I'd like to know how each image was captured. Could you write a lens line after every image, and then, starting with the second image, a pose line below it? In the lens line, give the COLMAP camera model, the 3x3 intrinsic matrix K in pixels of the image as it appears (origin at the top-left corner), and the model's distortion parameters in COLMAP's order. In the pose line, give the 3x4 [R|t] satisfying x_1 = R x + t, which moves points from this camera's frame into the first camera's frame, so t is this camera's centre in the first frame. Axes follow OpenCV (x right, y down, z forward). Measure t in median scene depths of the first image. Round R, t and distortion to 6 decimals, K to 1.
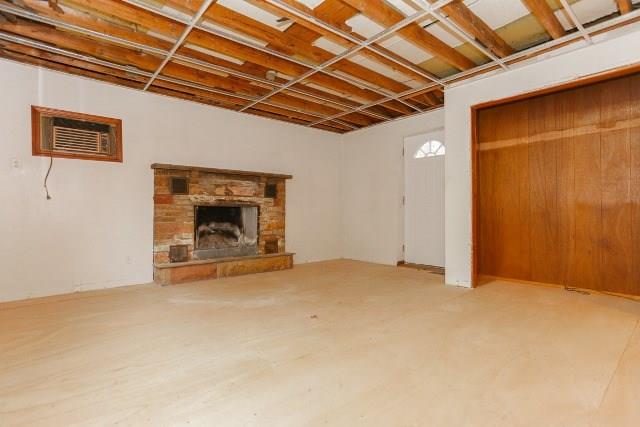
lens RADIAL K [[312.9, 0, 321.8], [0, 312.9, 205.6], [0, 0, 1]] dist [-0.000457, 0.000368]
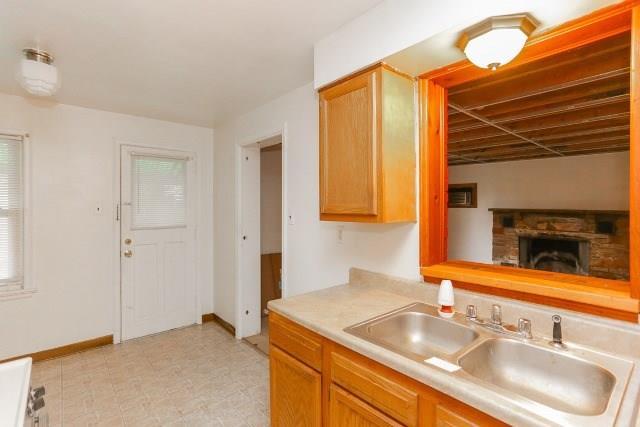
lens RADIAL K [[312.9, 0, 321.8], [0, 312.9, 205.6], [0, 0, 1]] dist [-0.000457, 0.000368]
pose [[0.012401, -0.000406, -0.999923, 0.861262], [-0.000678, 1.000000, -0.000414, -0.121438], [0.999923, 0.000683, 0.012400, 0.104628]]
